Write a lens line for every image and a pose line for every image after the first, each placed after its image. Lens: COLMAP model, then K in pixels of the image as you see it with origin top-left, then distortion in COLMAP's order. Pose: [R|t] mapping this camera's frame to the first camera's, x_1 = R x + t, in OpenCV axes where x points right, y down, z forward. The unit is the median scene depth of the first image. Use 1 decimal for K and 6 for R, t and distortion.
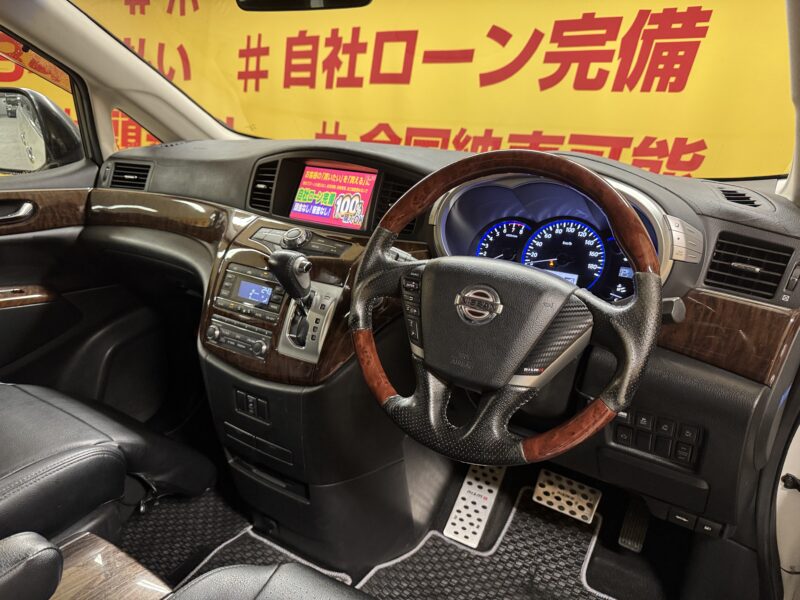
lens RADIAL K [[597.9, 0, 400.0], [0, 597.9, 300.0], [0, 0, 1]] dist [0.000135, -0.003531]
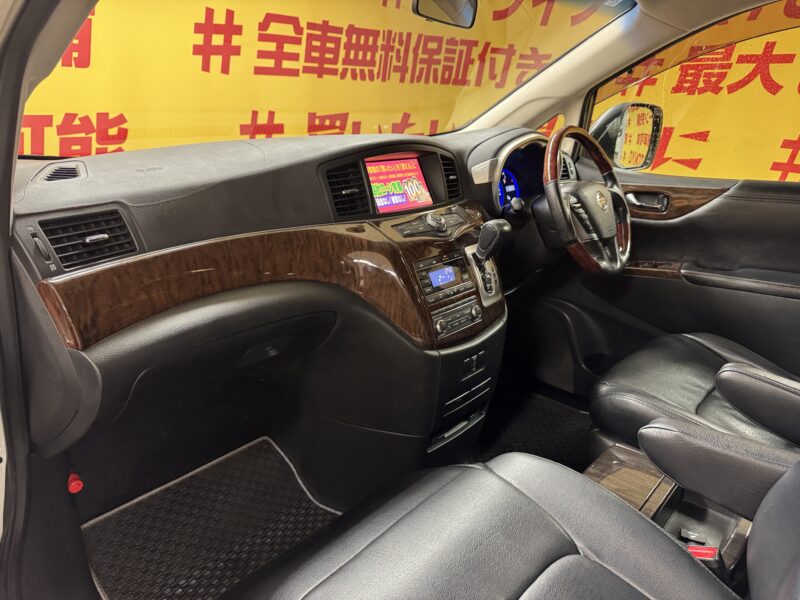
lens RADIAL K [[560.6, 0, 400.0], [0, 560.6, 300.0], [0, 0, 1]] dist [0.161516, -0.168792]
pose [[0.155411, -0.355864, 0.921525, -1.130745], [0.296572, 0.906634, 0.300098, -0.283852], [-0.942281, 0.226660, 0.246440, 0.757142]]
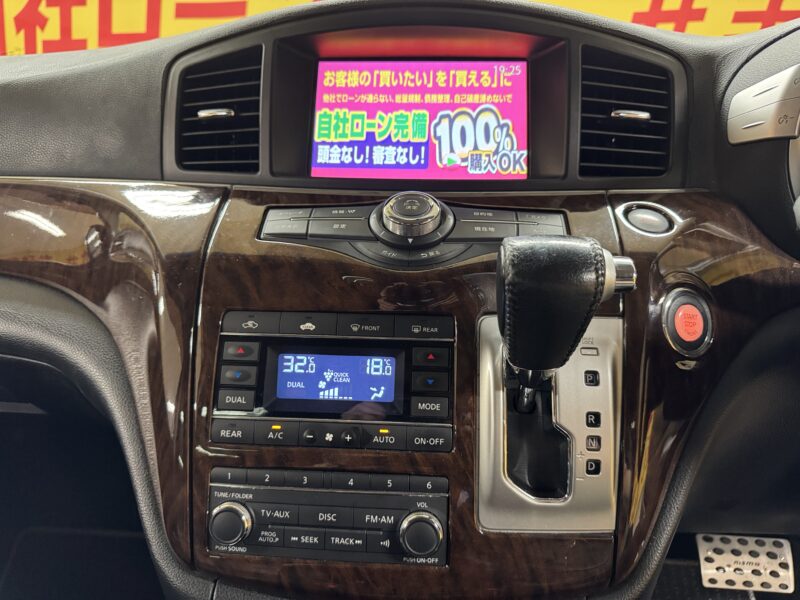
lens RADIAL K [[597.9, 0, 400.0], [0, 597.9, 300.0], [0, 0, 1]] dist [0.000135, -0.003531]
pose [[0.877191, -0.176805, 0.446402, -0.331038], [0.179077, 0.983120, 0.037491, -0.060718], [-0.445496, 0.047053, 0.894047, 0.601362]]
